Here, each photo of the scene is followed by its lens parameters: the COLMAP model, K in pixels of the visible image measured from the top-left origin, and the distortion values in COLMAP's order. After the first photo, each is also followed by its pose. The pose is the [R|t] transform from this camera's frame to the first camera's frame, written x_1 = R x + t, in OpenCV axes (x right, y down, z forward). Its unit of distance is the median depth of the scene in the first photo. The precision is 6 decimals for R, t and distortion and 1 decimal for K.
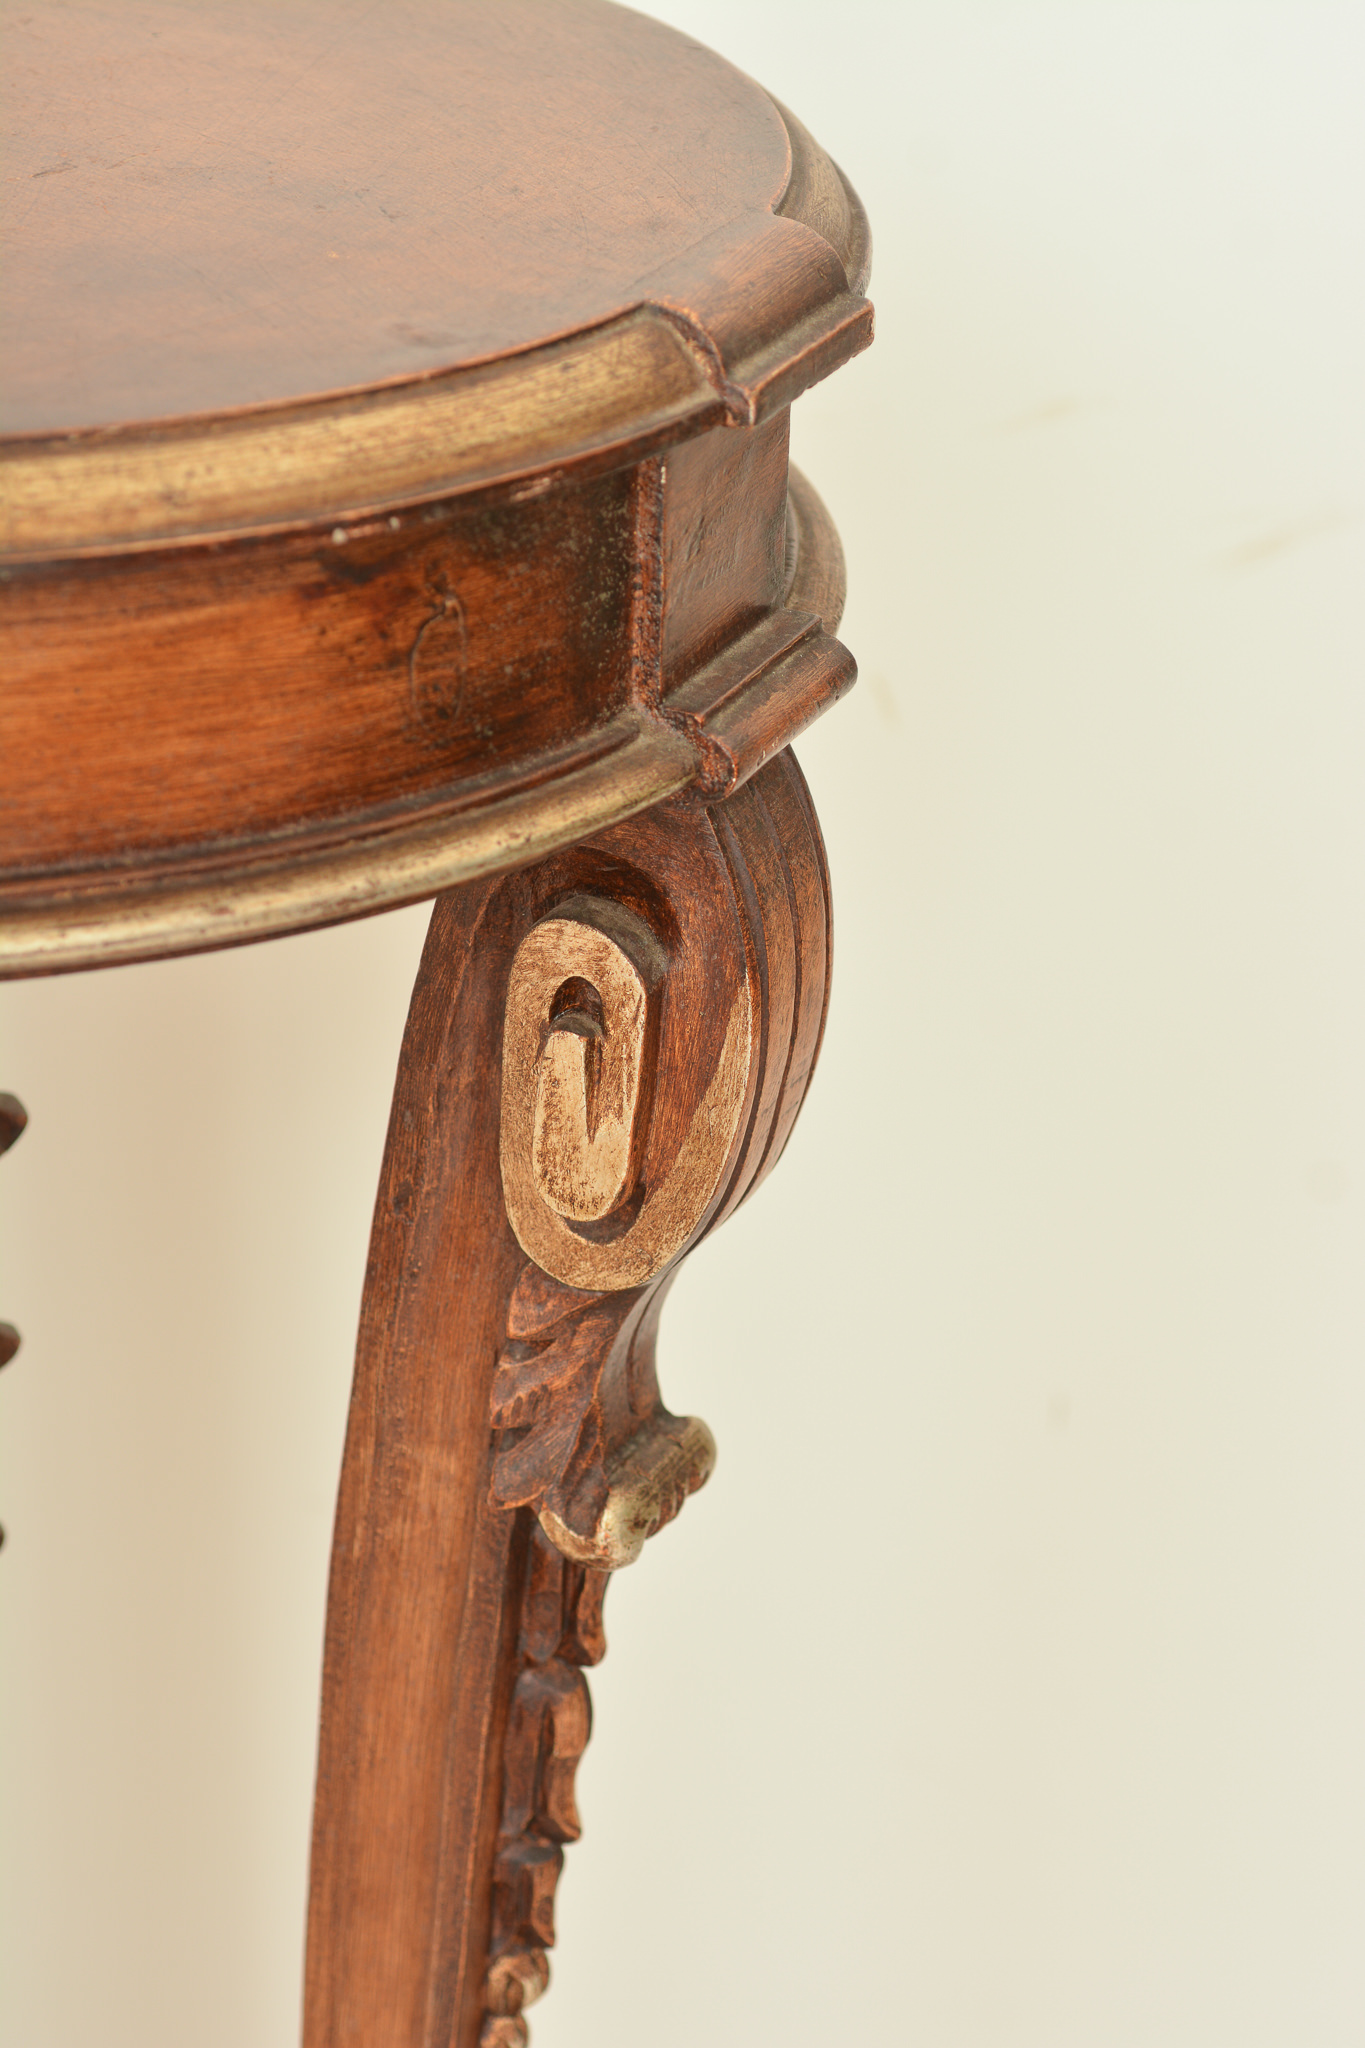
lens RADIAL K [[5497.6, 0, 682.5], [0, 5497.6, 1024.0], [0, 0, 1]] dist [0.038966, -0.035660]
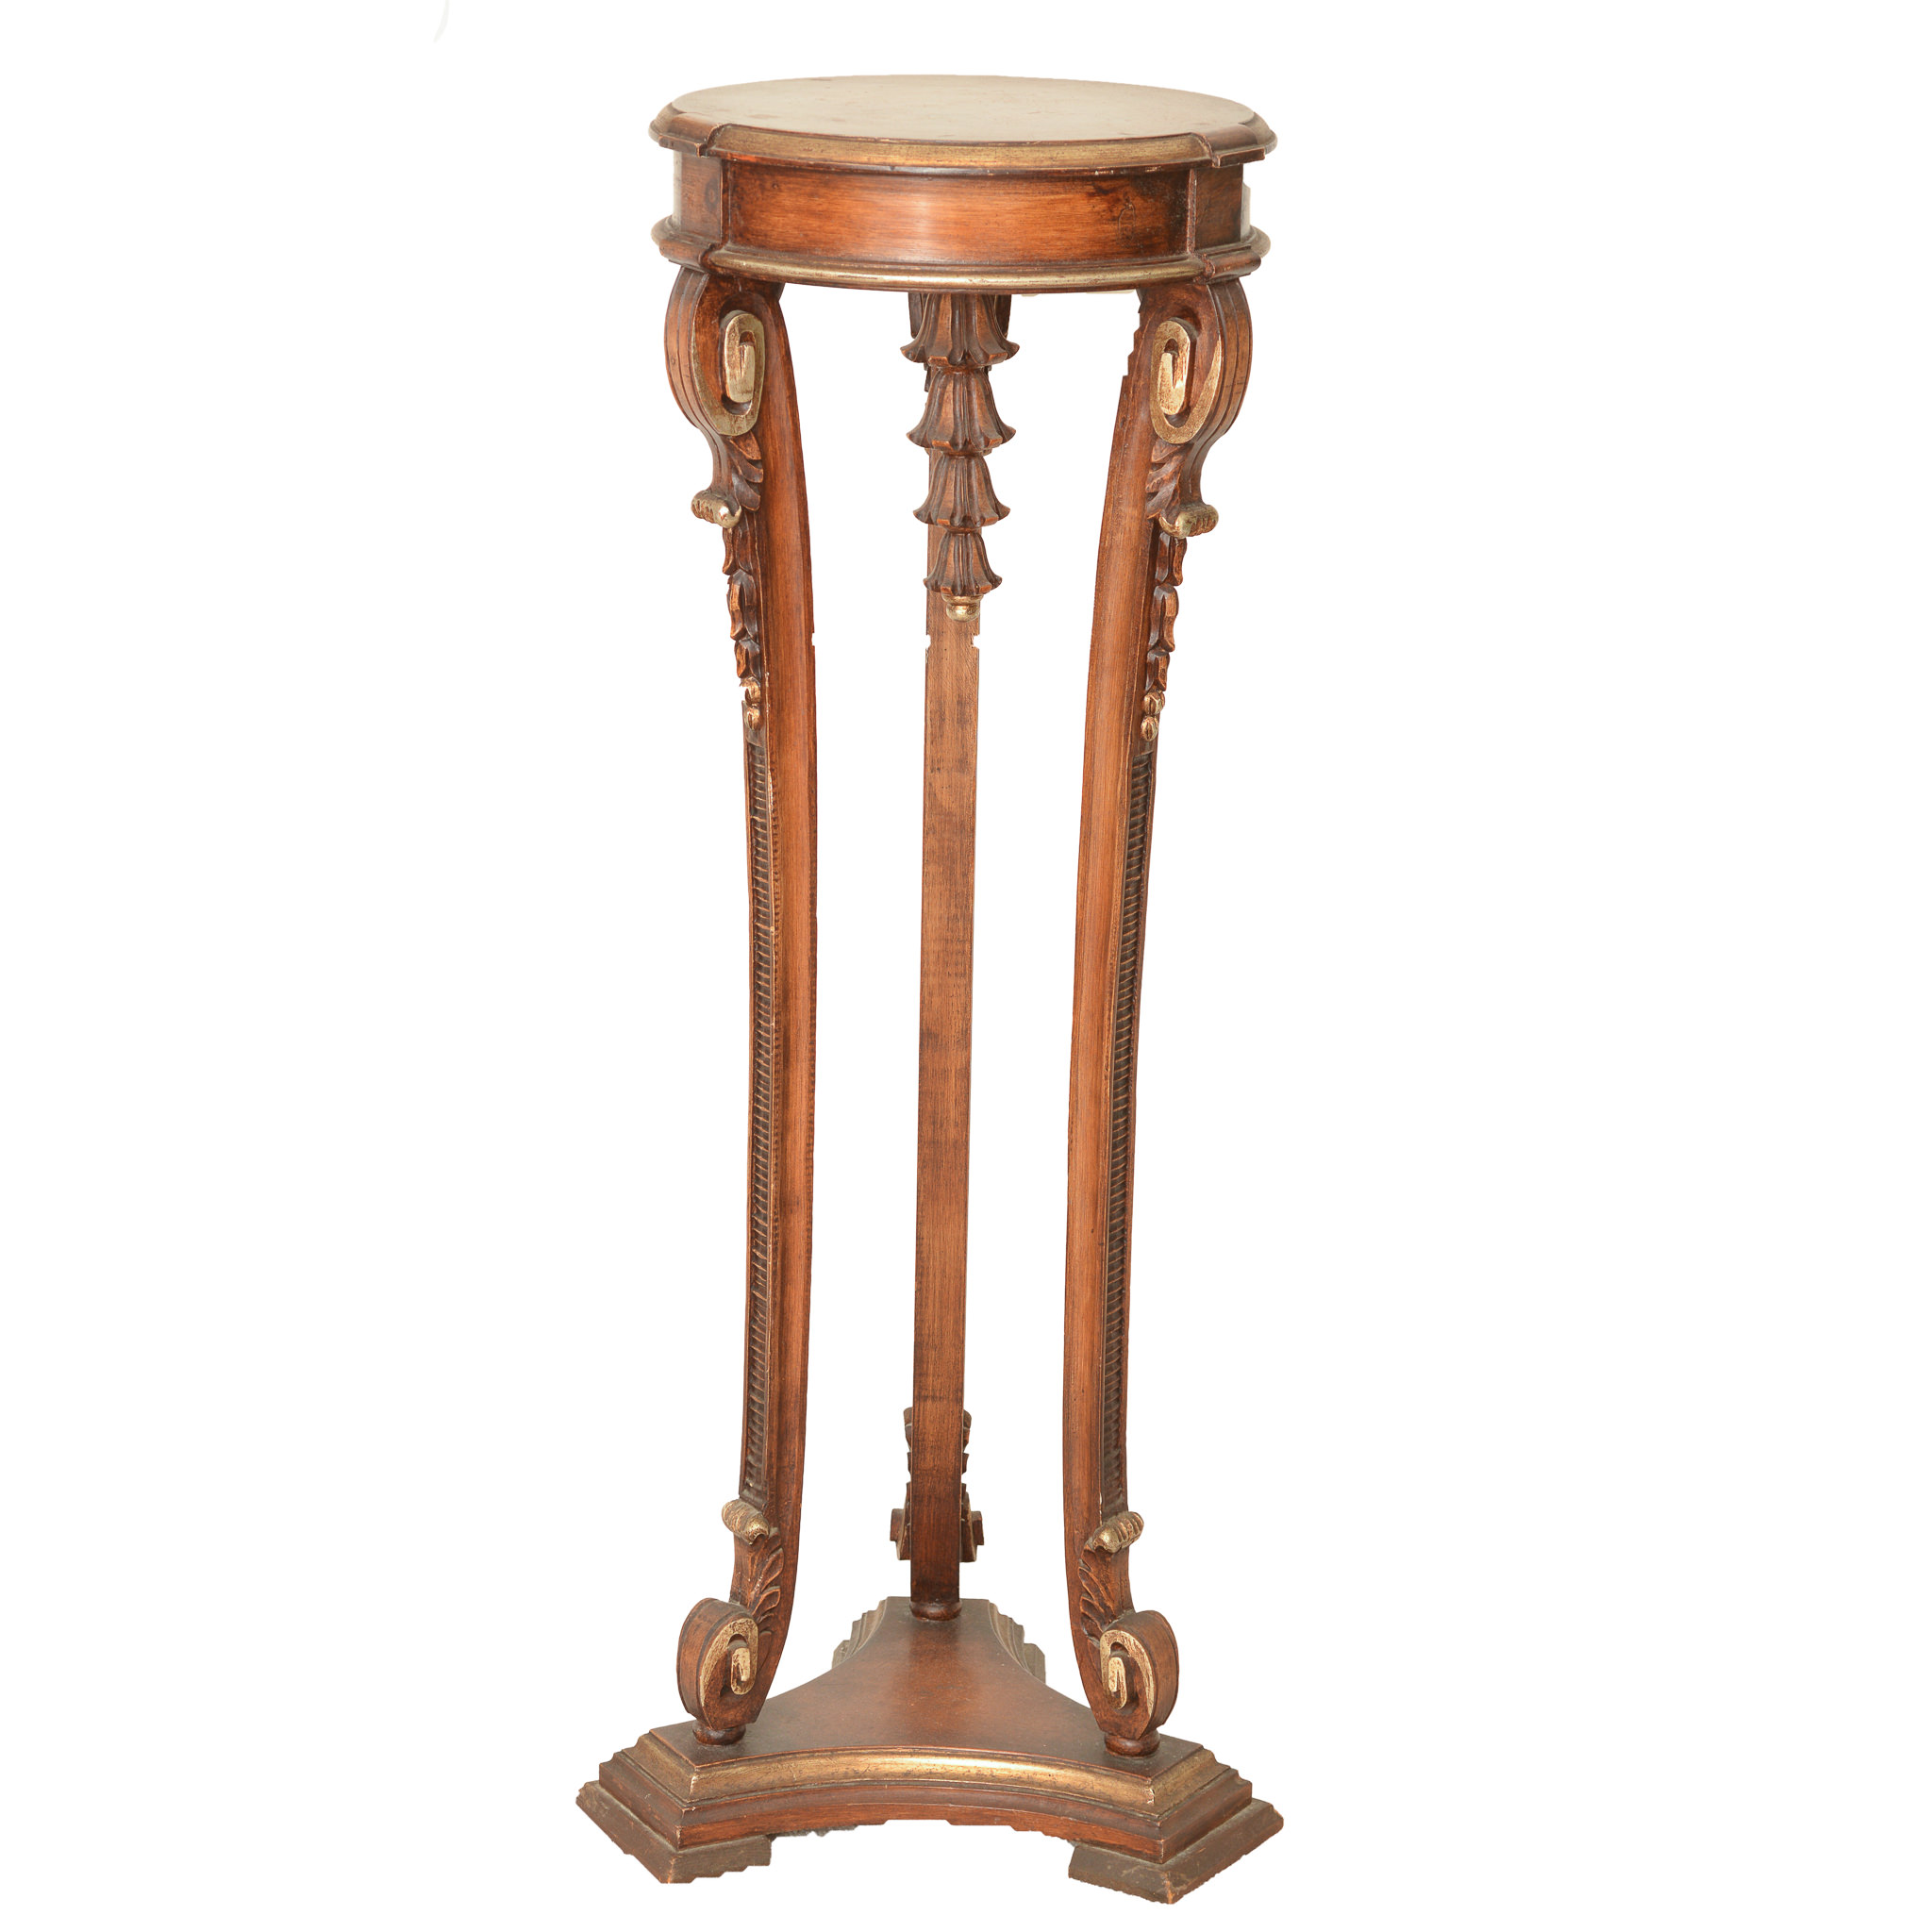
lens RADIAL K [[5138.1, 0, 966.0], [0, 5138.1, 966.0], [0, 0, 1]] dist [-0.050680, 0.348729]
pose [[0.986671, 0.035907, -0.158717, 0.384876], [-0.059627, 0.987290, -0.147319, 0.875311], [0.151410, 0.154820, 0.976271, -2.131335]]
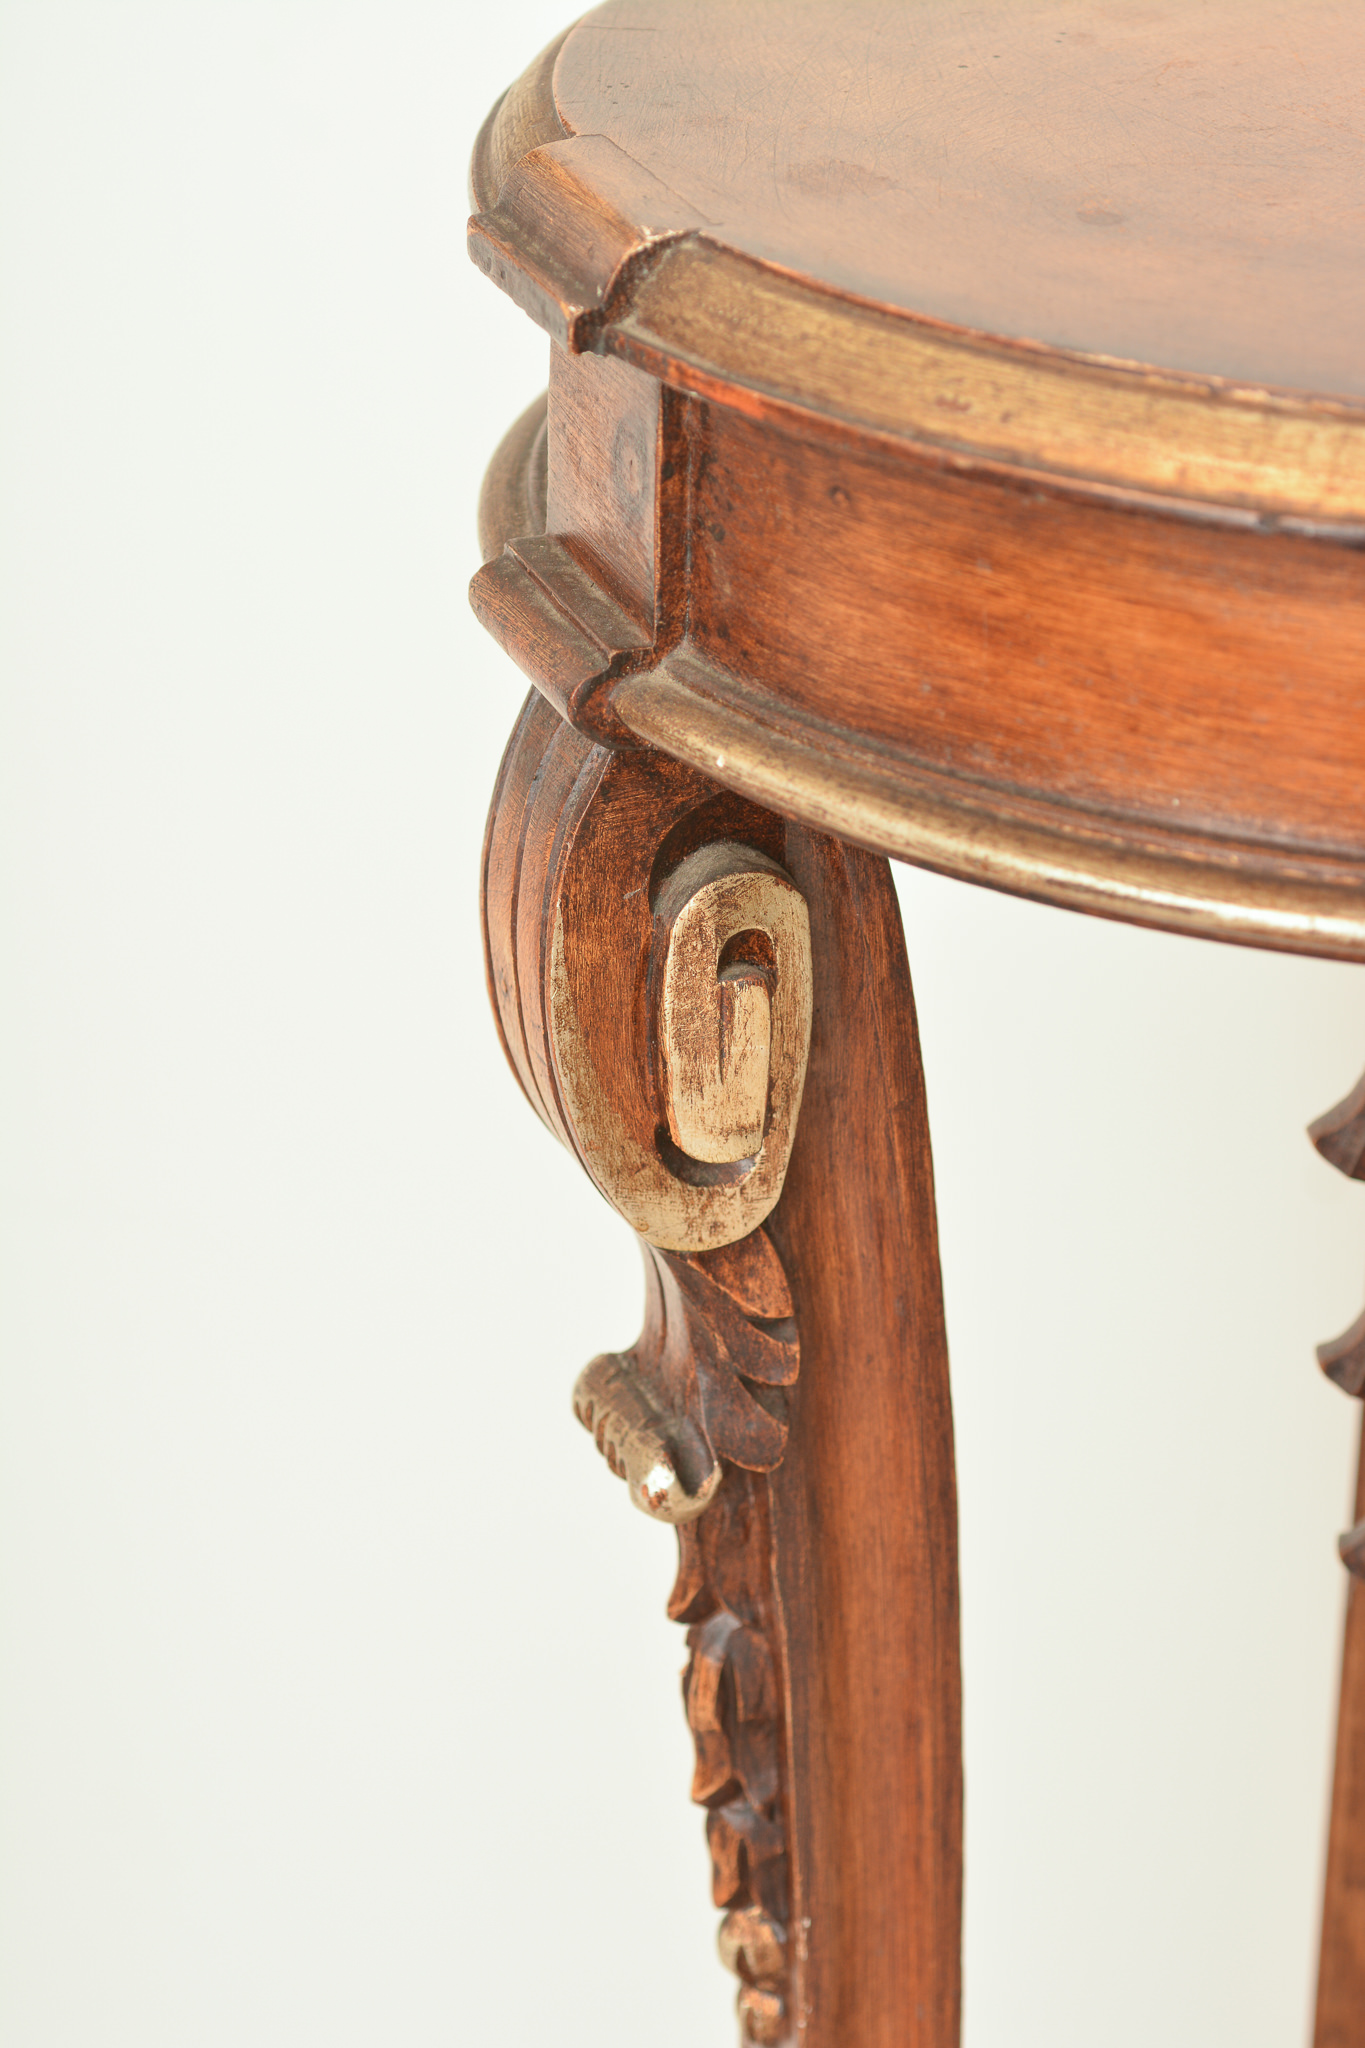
lens RADIAL K [[5497.6, 0, 682.5], [0, 5497.6, 1024.0], [0, 0, 1]] dist [0.038966, -0.035660]
pose [[0.950400, 0.122890, -0.285724, -0.010567], [-0.123178, 0.992238, 0.017038, 0.003257], [0.285600, 0.019002, 0.958160, 0.020078]]
